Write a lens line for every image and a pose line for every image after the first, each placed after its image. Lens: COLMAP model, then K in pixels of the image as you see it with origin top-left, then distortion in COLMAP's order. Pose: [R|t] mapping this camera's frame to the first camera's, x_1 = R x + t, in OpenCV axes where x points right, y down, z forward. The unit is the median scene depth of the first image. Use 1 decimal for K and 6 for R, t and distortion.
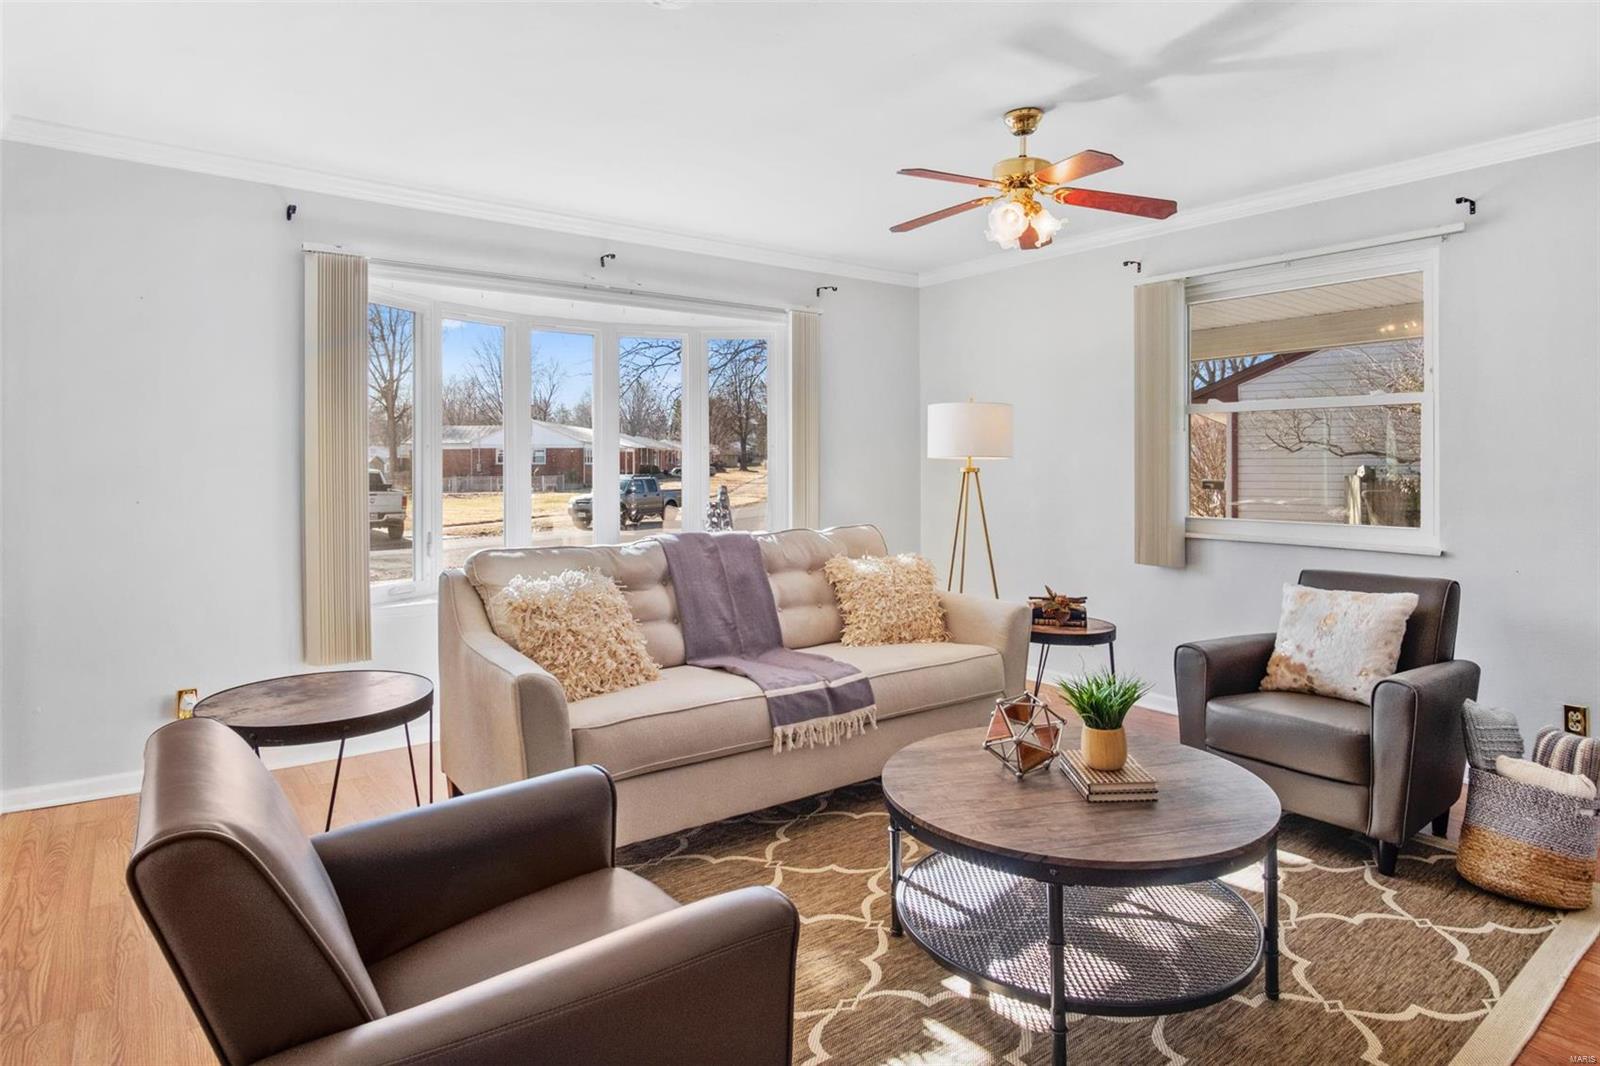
lens RADIAL K [[904.4, 0, 800.4], [0, 904.4, 471.7], [0, 0, 1]] dist [-0.005994, -0.000062]
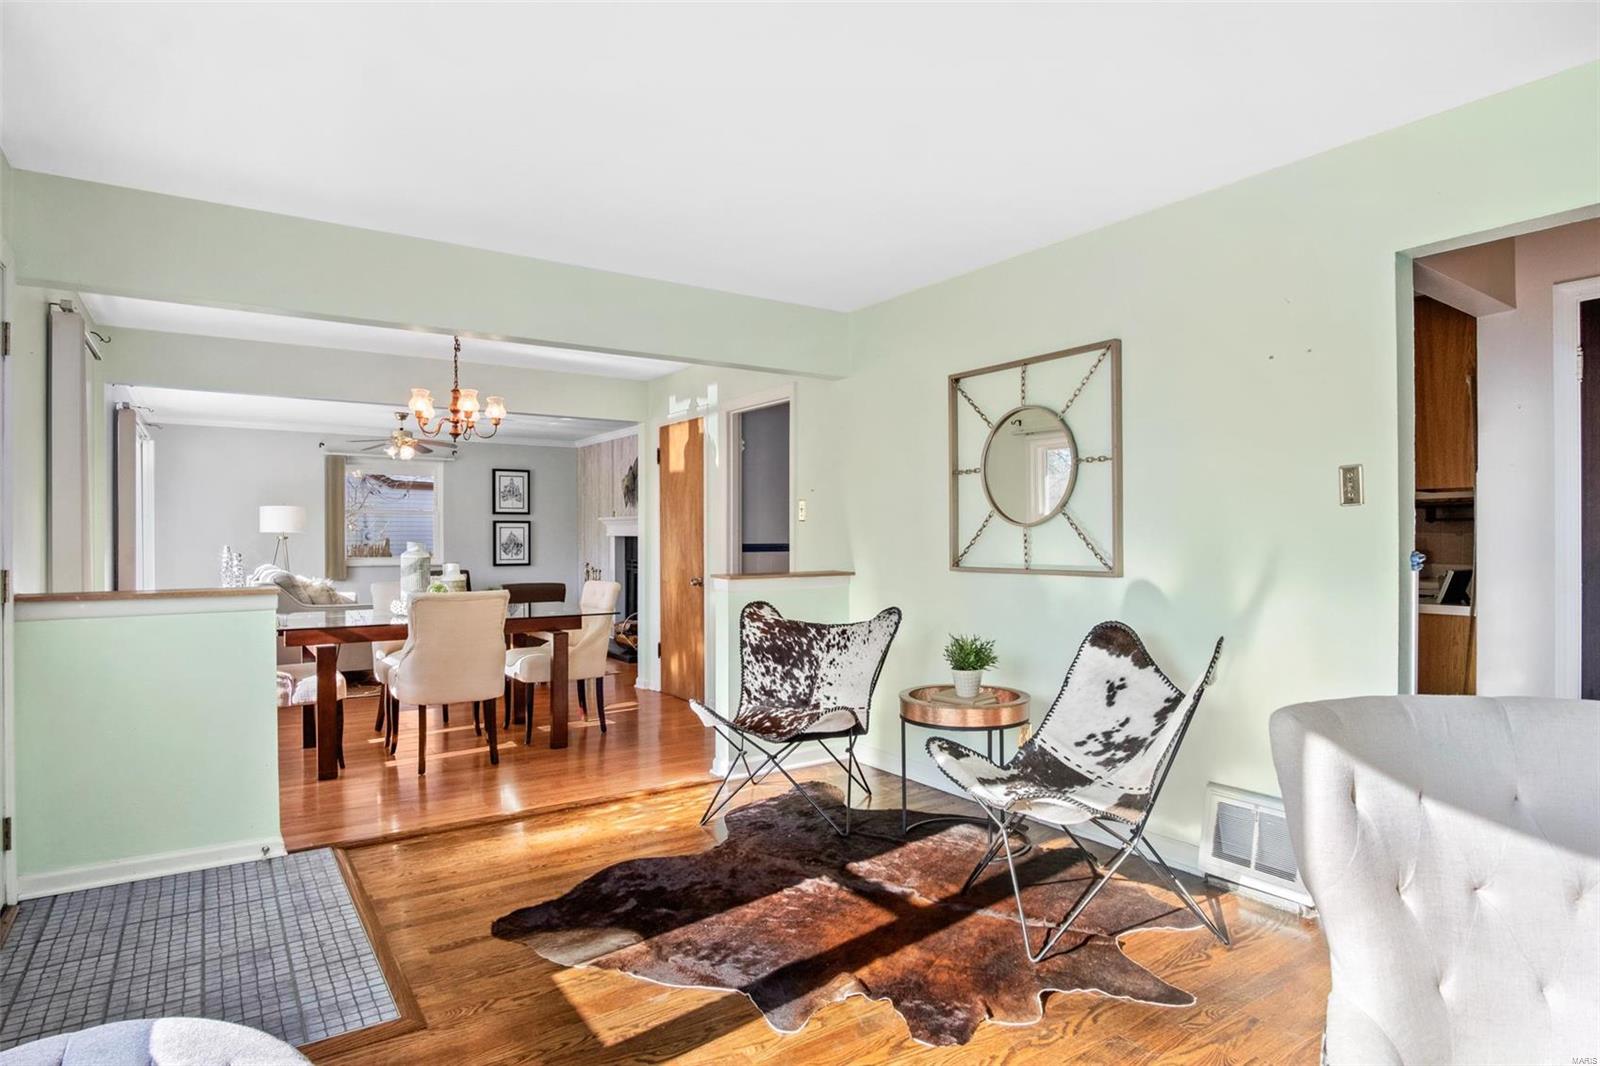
lens RADIAL K [[875.0, 0, 790.9], [0, 875.0, 535.3], [0, 0, 1]] dist [-0.027793, -0.000017]
pose [[0.084211, 0.002268, 0.996445, -2.351293], [0.009779, 0.999947, -0.003102, 0.013965], [-0.996400, 0.010005, 0.084185, -0.458064]]
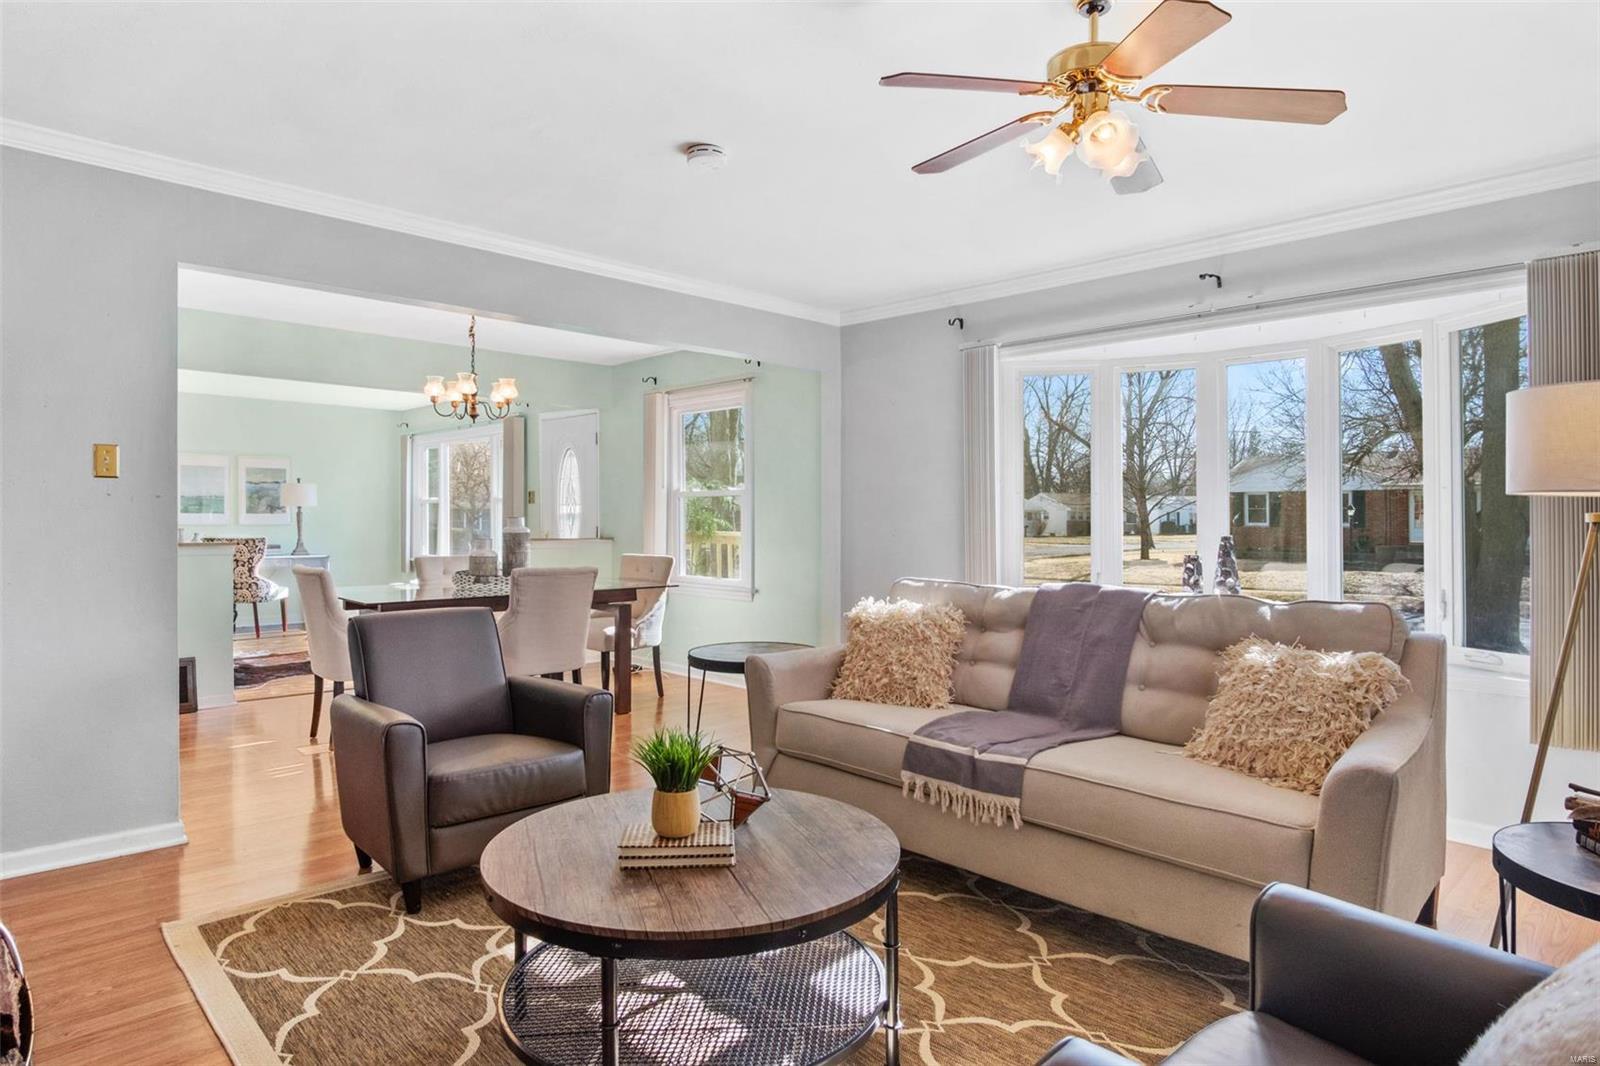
lens RADIAL K [[914.4, 0, 800.9], [0, 914.4, 509.5], [0, 0, 1]] dist [-0.029178, 0.001589]
pose [[0.092762, -0.002499, -0.995685, 0.868428], [-0.011556, 0.999927, -0.003587, -0.000419], [0.995621, 0.011839, 0.092727, 0.709164]]
